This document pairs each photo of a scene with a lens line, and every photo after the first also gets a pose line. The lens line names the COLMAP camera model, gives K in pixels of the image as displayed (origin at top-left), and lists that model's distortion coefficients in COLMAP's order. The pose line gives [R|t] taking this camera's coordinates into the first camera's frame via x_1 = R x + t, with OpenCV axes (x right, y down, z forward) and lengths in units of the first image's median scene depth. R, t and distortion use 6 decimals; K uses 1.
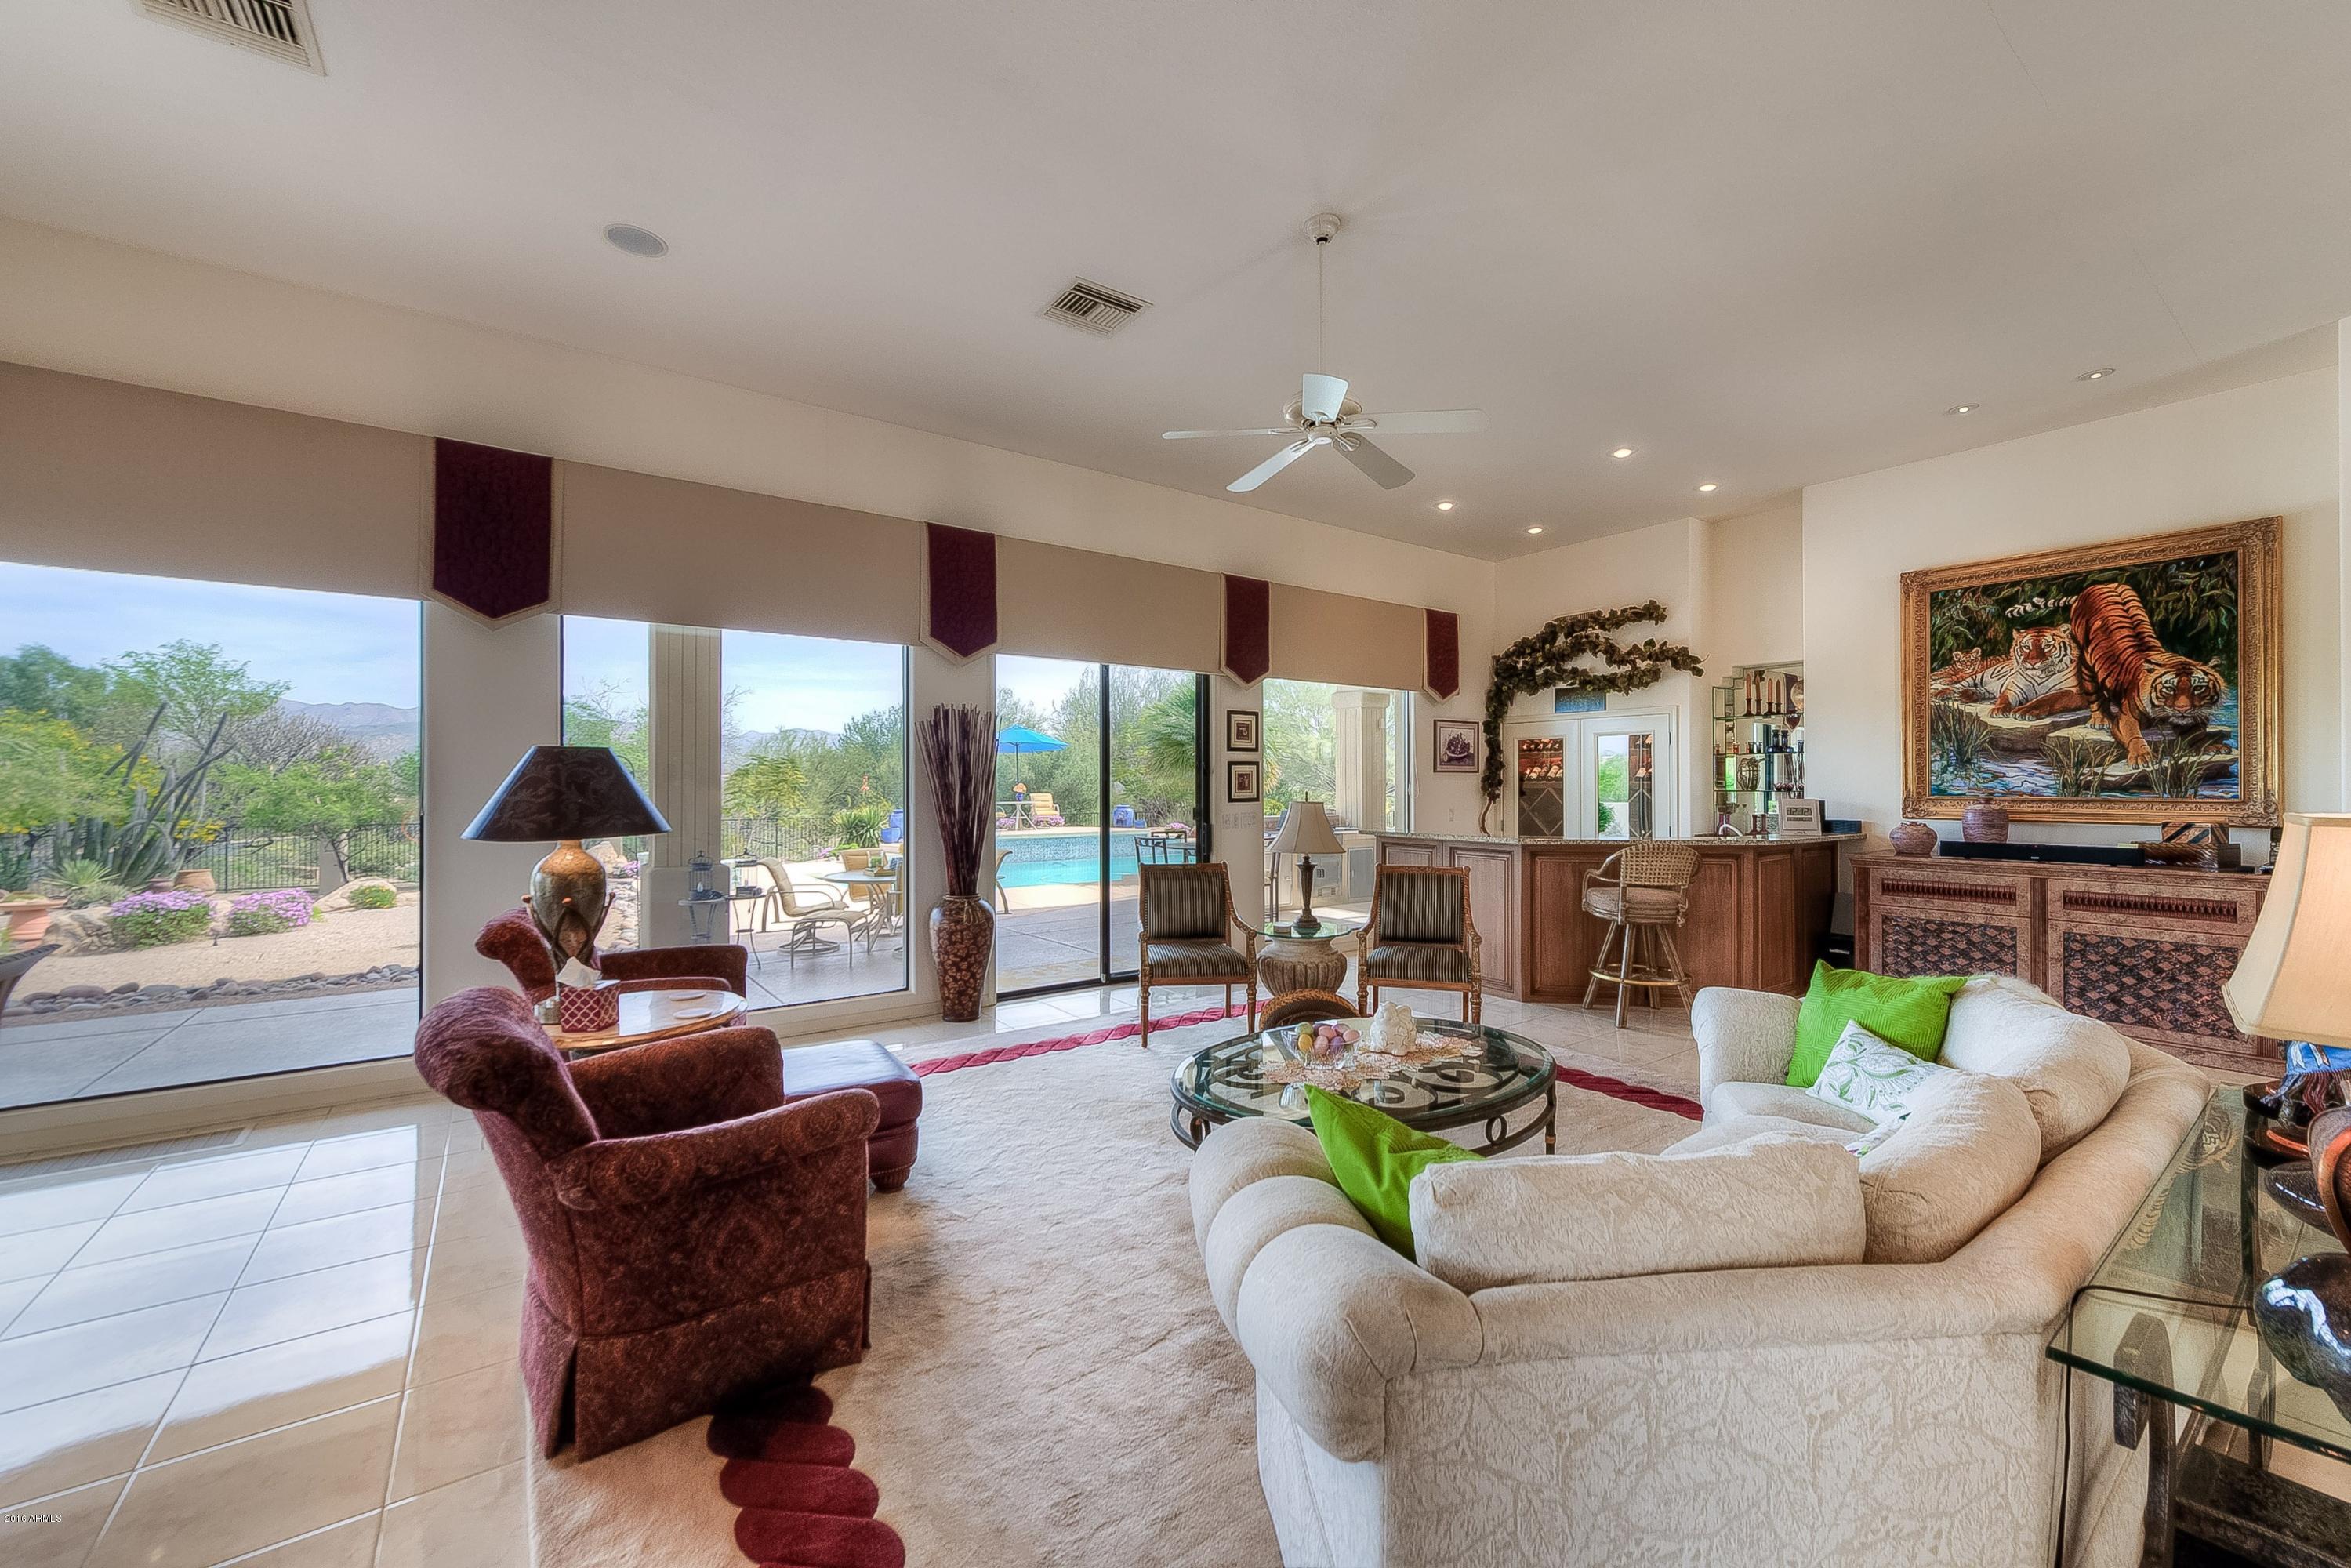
lens RADIAL K [[925.9, 0, 1187.4], [0, 925.9, 780.2], [0, 0, 1]] dist [0.004341, -0.001819]
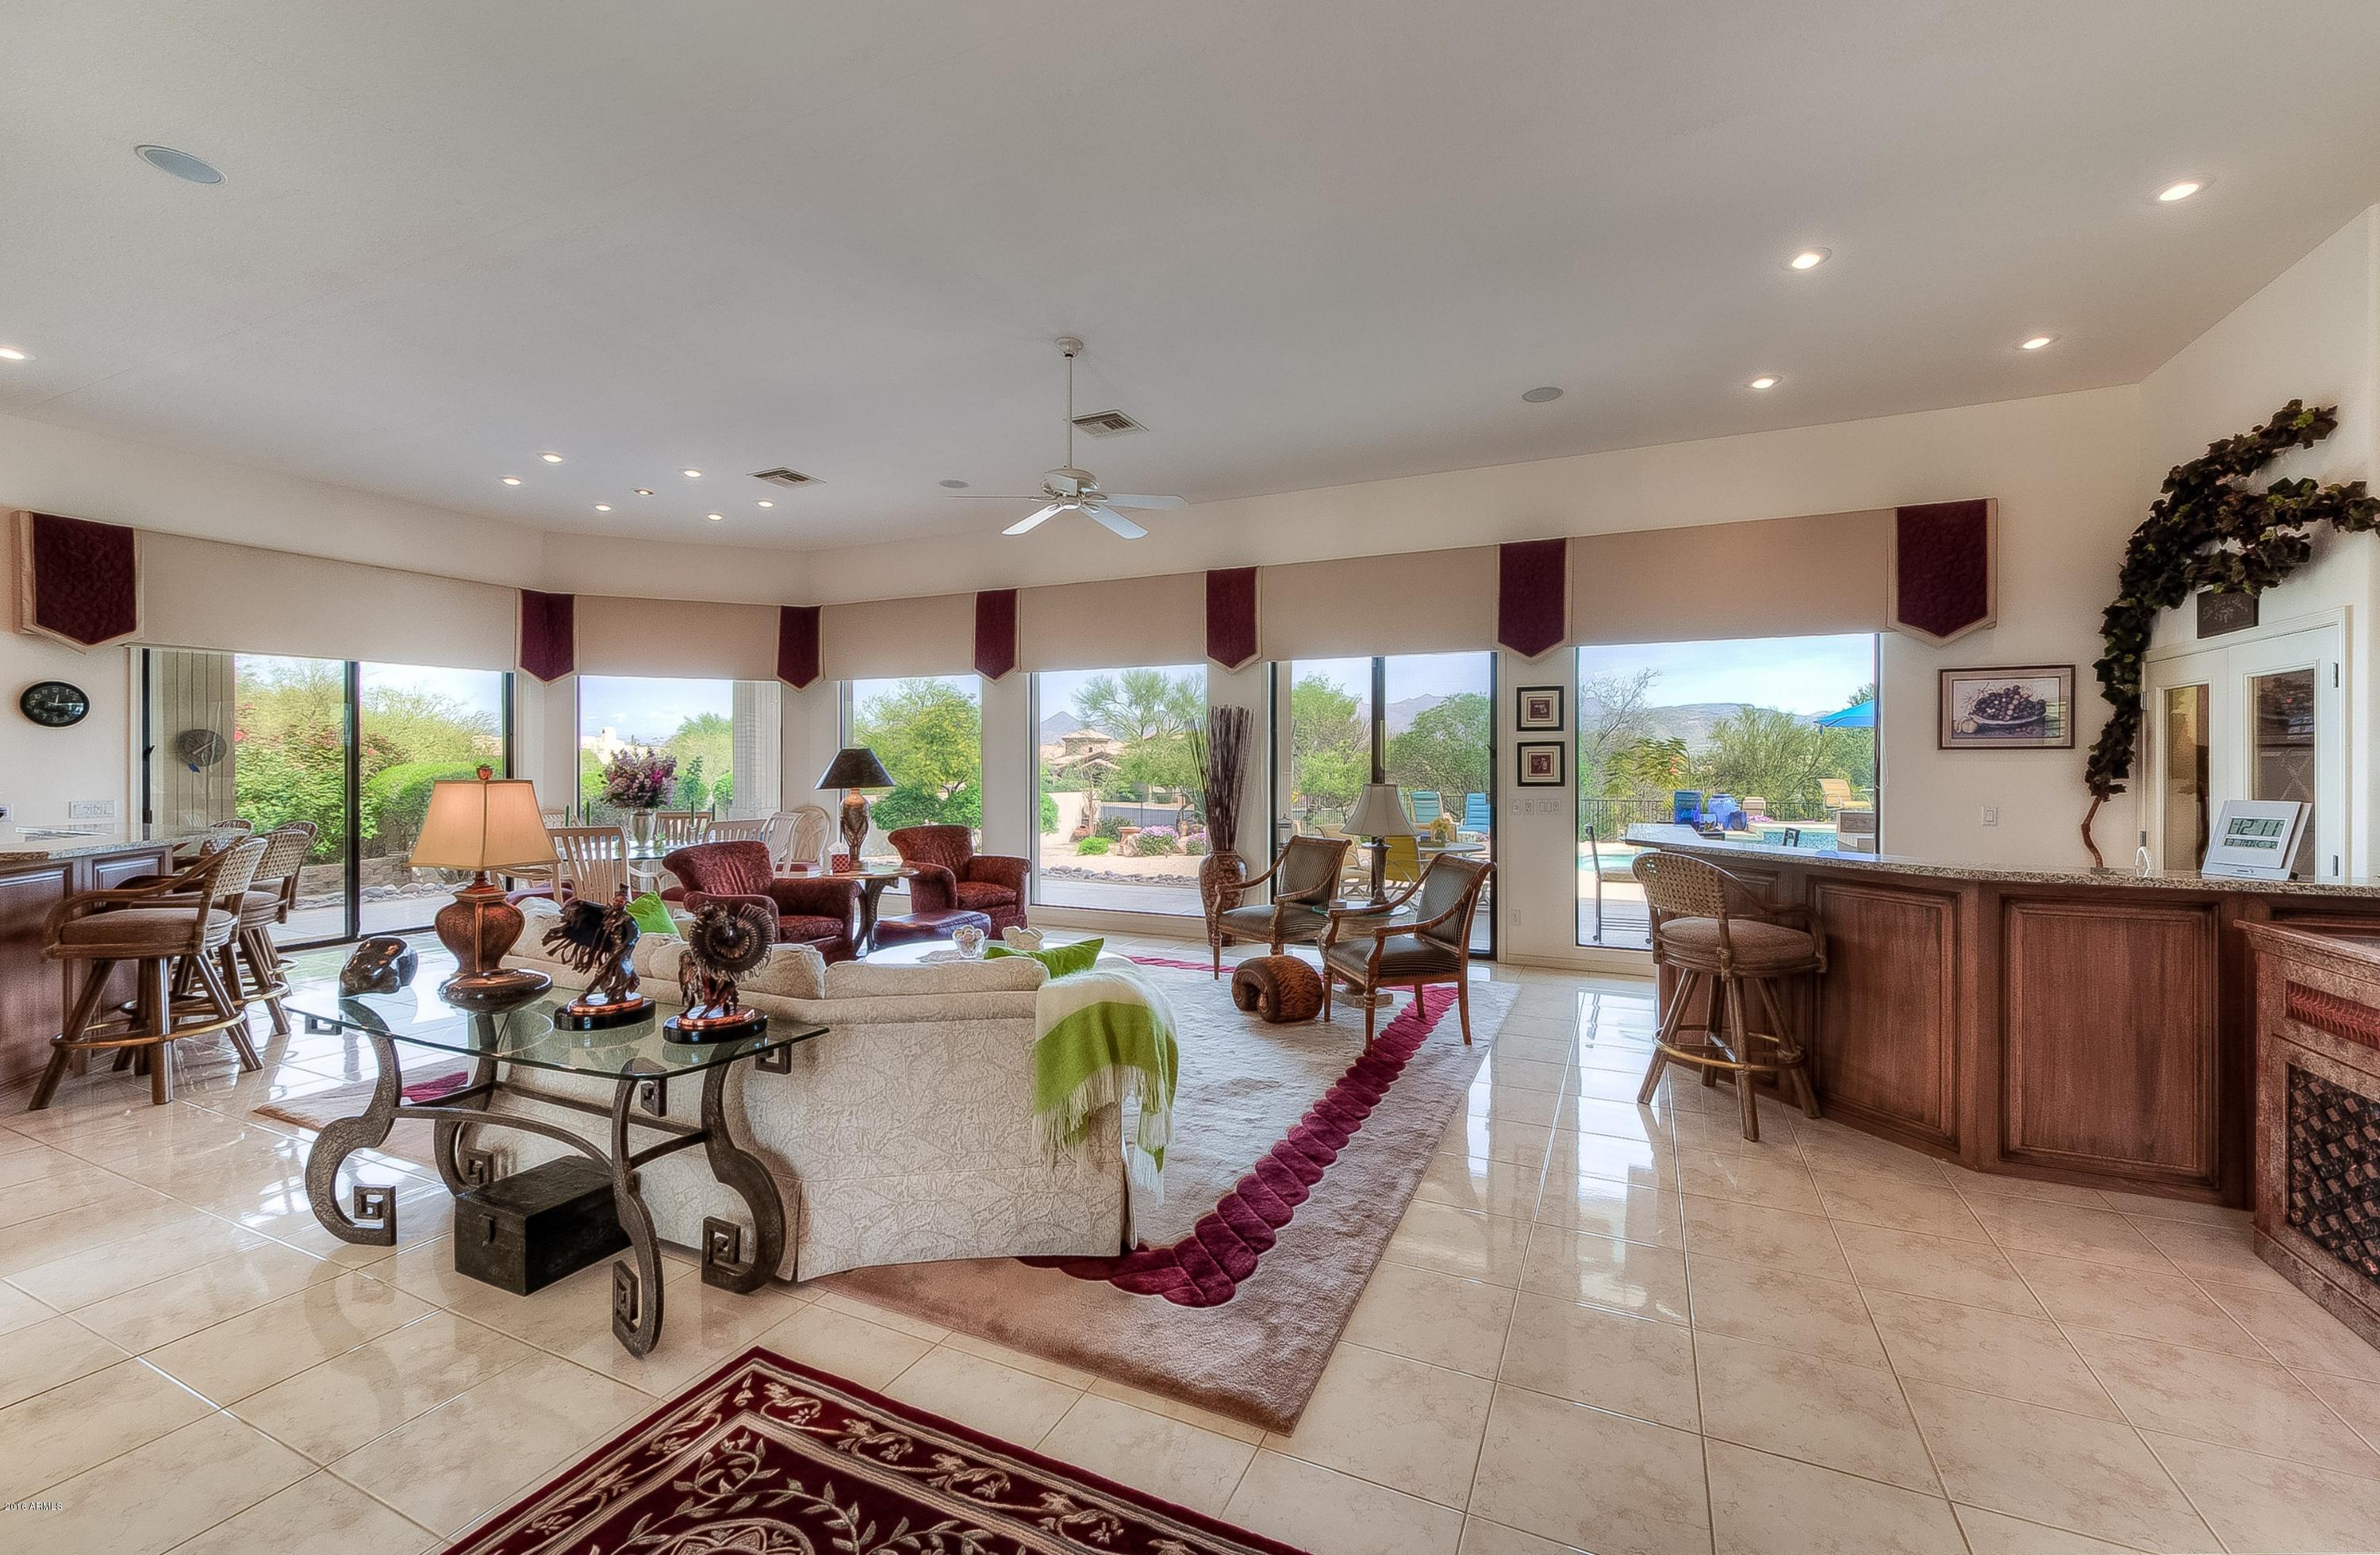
lens RADIAL K [[939.3, 0, 1199.8], [0, 939.3, 774.6], [0, 0, 1]] dist [-0.002632, -0.000130]
pose [[0.478966, 0.009144, -0.877786, 0.829923], [0.000553, 0.999942, 0.010719, 0.002192], [0.877833, -0.005619, 0.478934, 0.307140]]
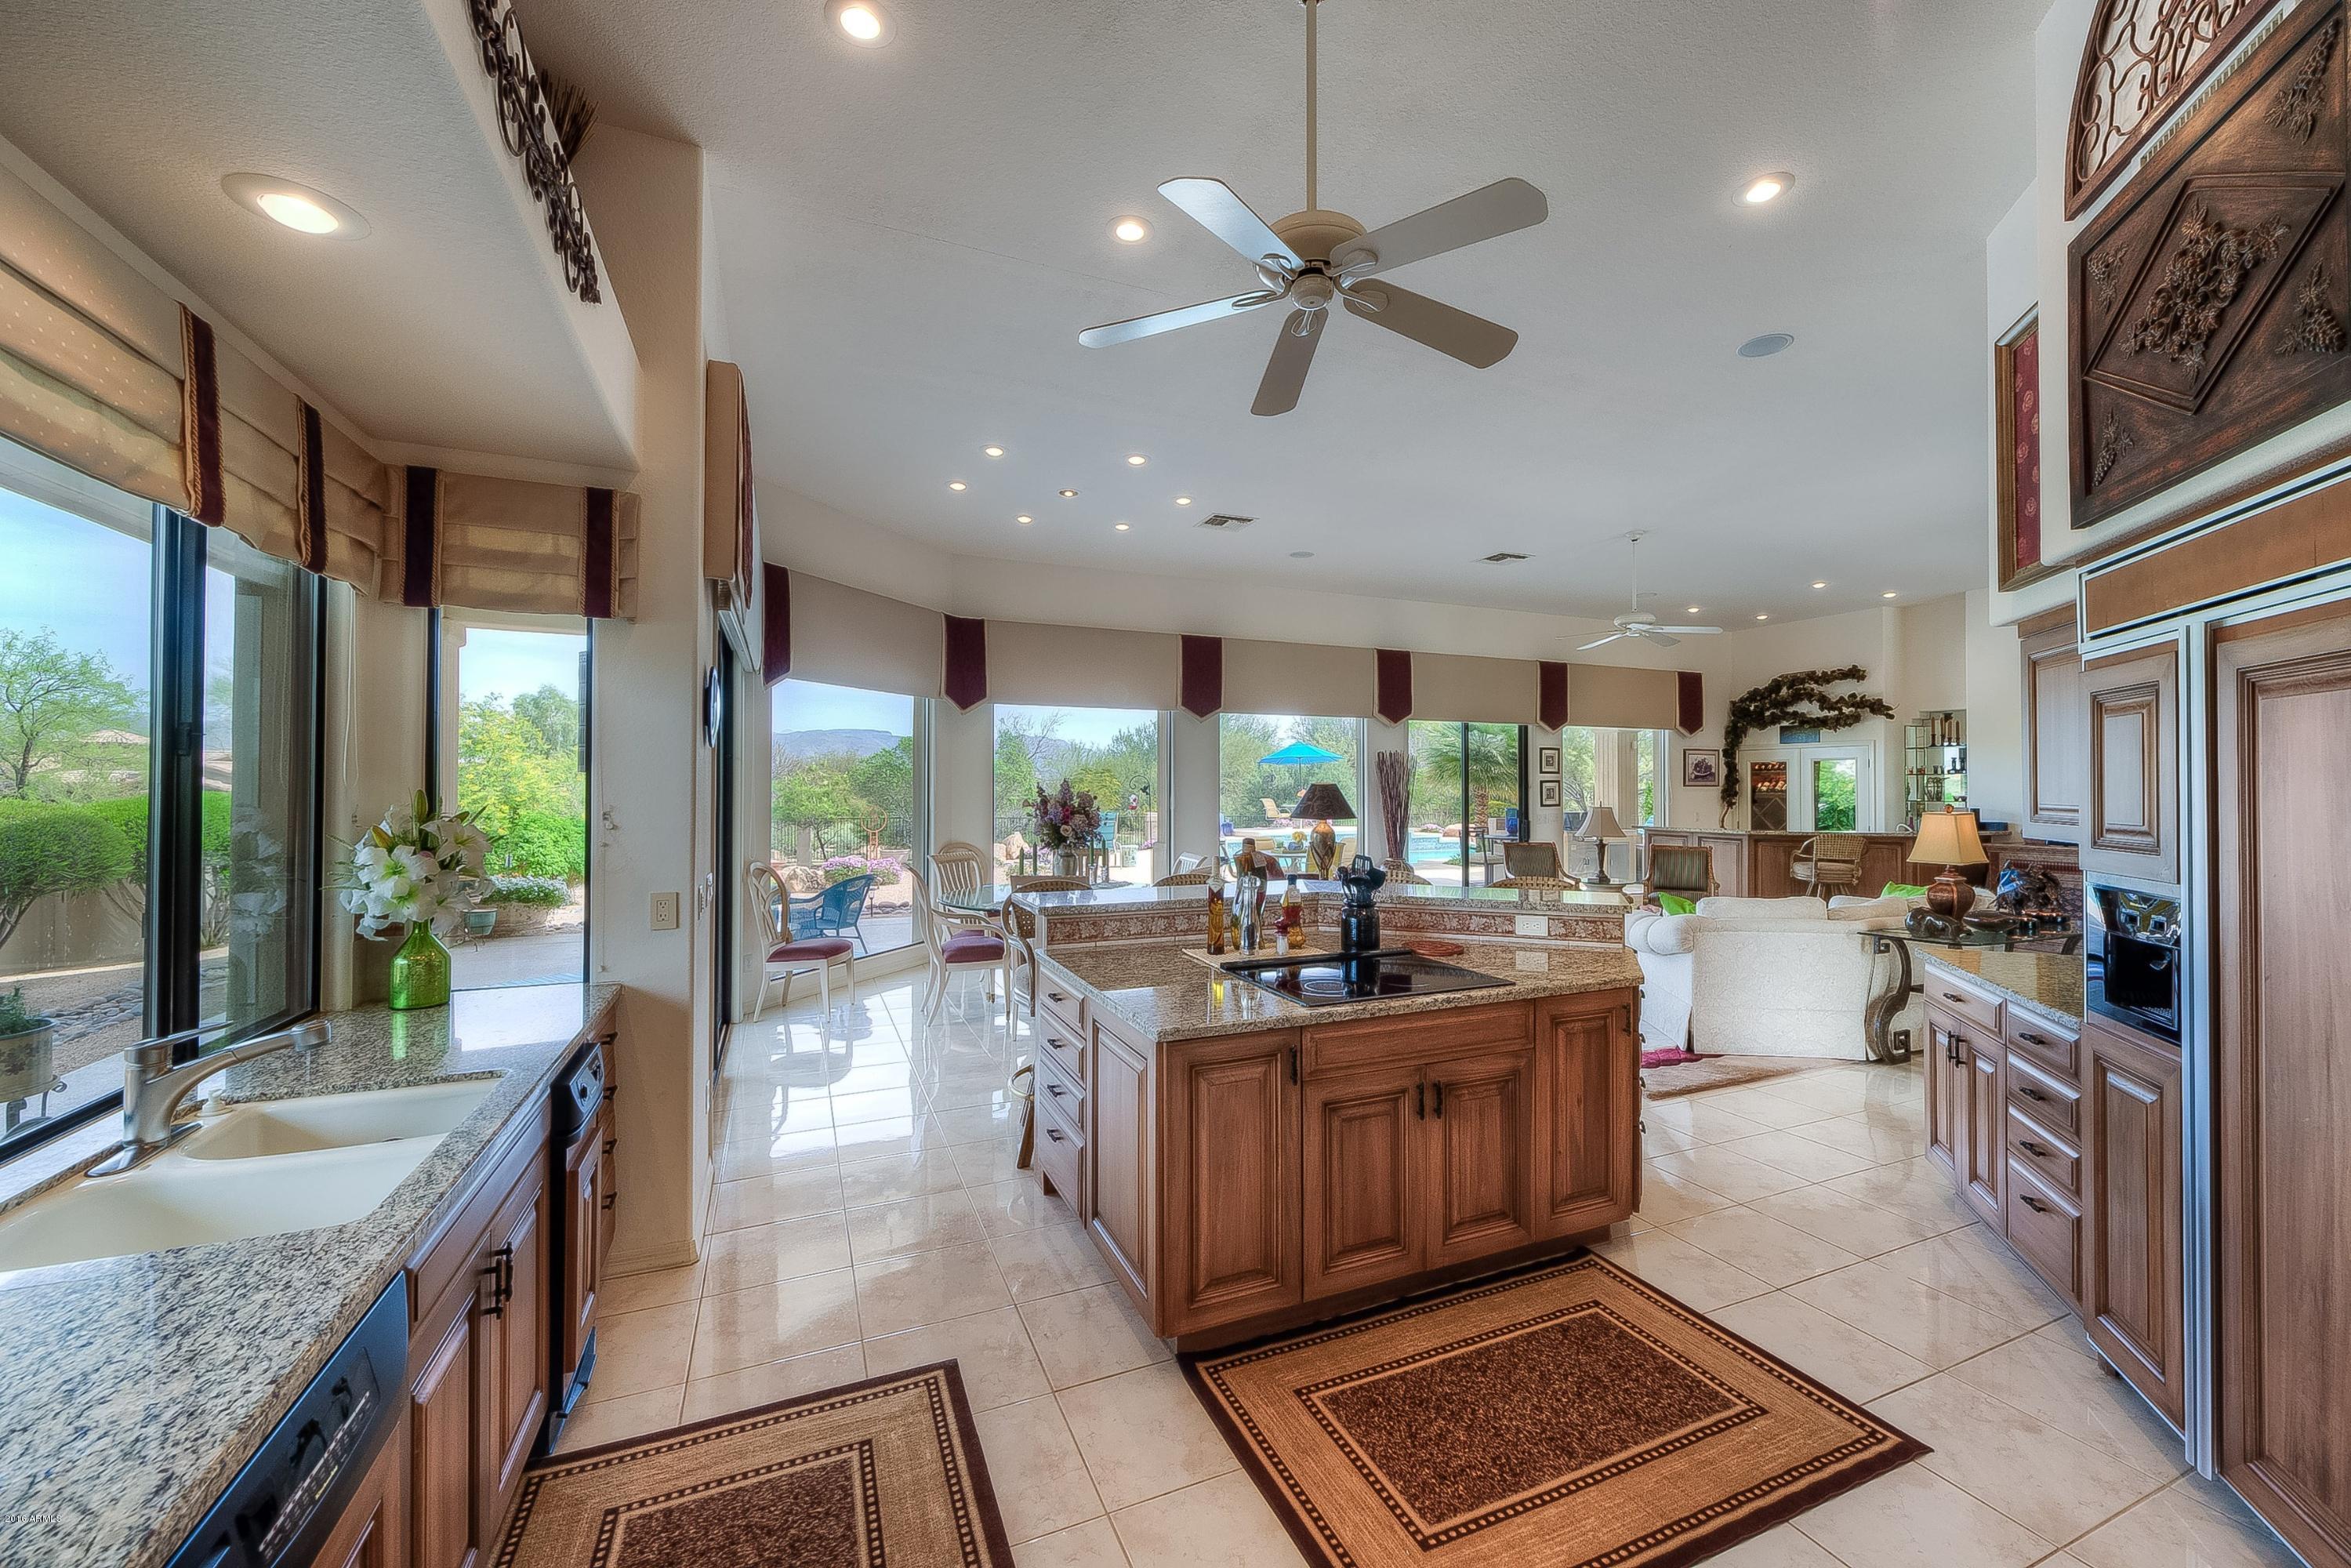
lens RADIAL K [[925.9, 0, 1180.8], [0, 925.9, 780.2], [0, 0, 1]] dist [0.004341, -0.001819]
pose [[0.974871, -0.000066, -0.222769, -0.229737], [-0.000681, 0.999994, -0.003278, -0.017252], [0.222767, 0.003347, 0.974866, -0.756044]]
